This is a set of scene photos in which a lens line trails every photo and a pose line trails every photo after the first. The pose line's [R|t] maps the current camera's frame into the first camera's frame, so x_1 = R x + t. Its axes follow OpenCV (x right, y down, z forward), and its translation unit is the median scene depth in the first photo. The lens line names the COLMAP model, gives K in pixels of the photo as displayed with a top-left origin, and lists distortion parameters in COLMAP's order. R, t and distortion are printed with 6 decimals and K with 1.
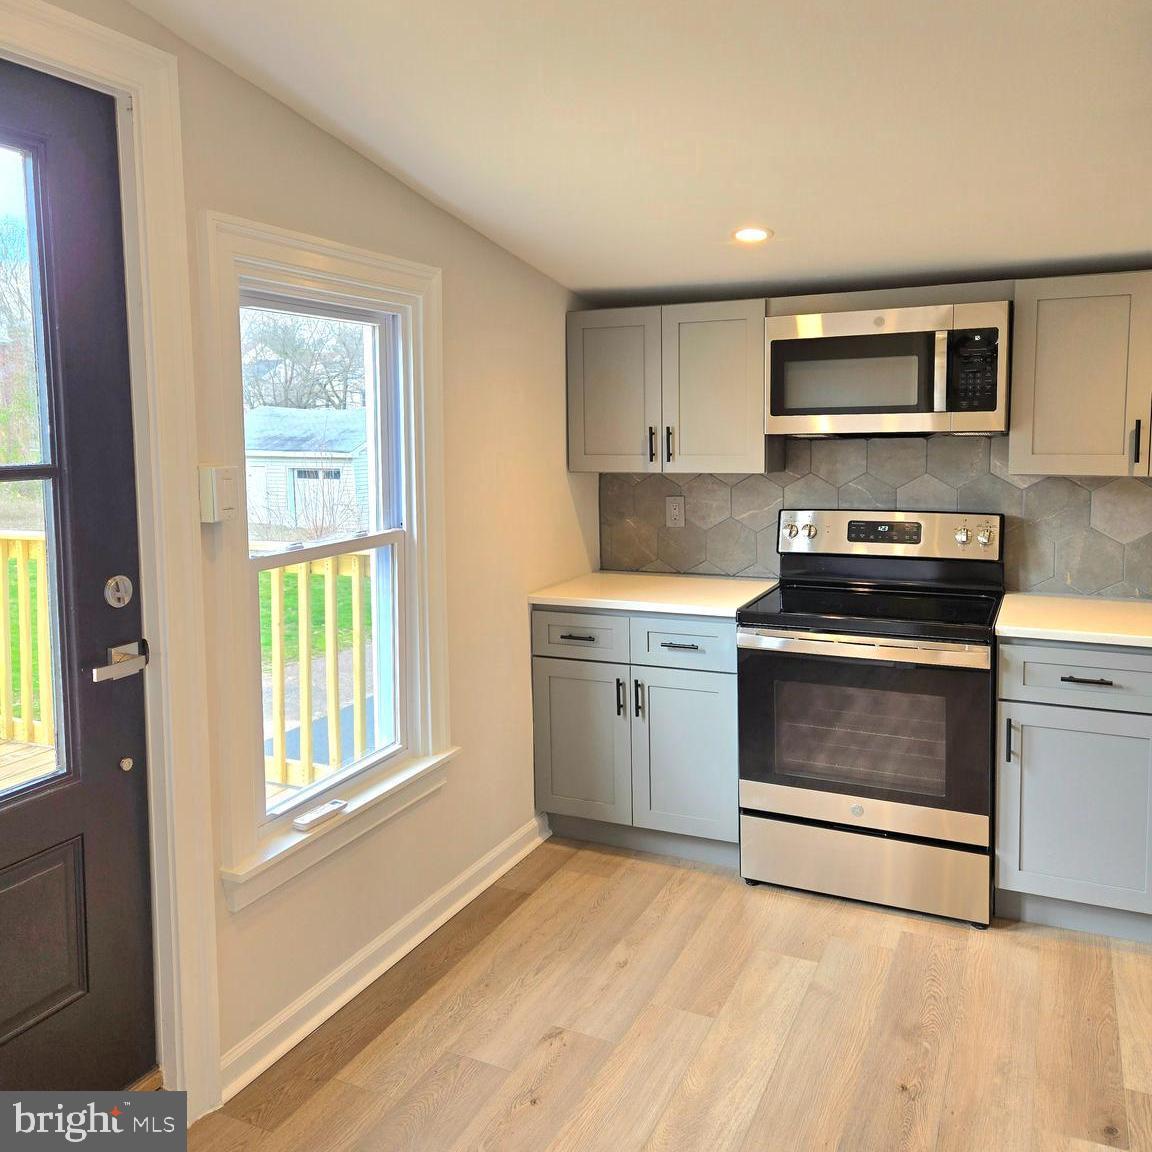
lens RADIAL K [[1044.0, 0, 549.8], [0, 1044.0, 498.4], [0, 0, 1]] dist [0.091127, -0.059591]
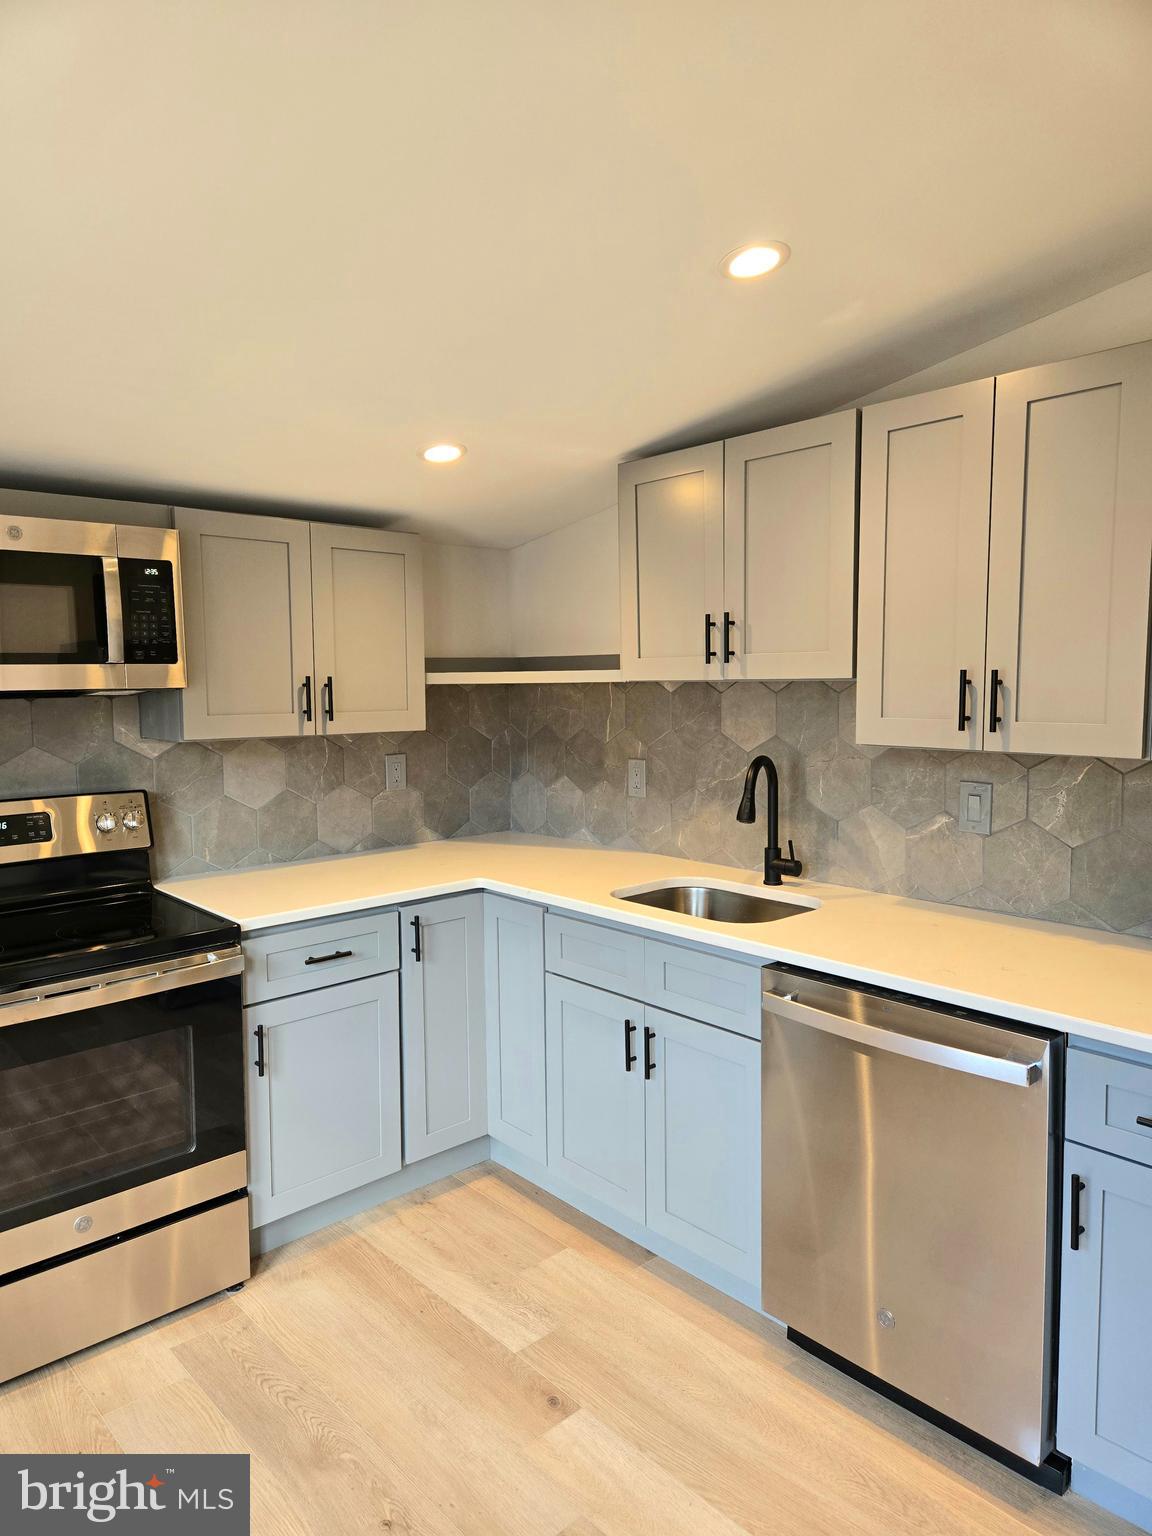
lens RADIAL K [[1024.2, 0, 577.3], [0, 1024.2, 762.1], [0, 0, 1]] dist [0.072237, -0.064782]
pose [[0.377618, -0.065115, 0.923669, -0.216472], [0.076468, 0.996310, 0.038974, -0.014433], [-0.922799, 0.055914, 0.381204, 0.430106]]
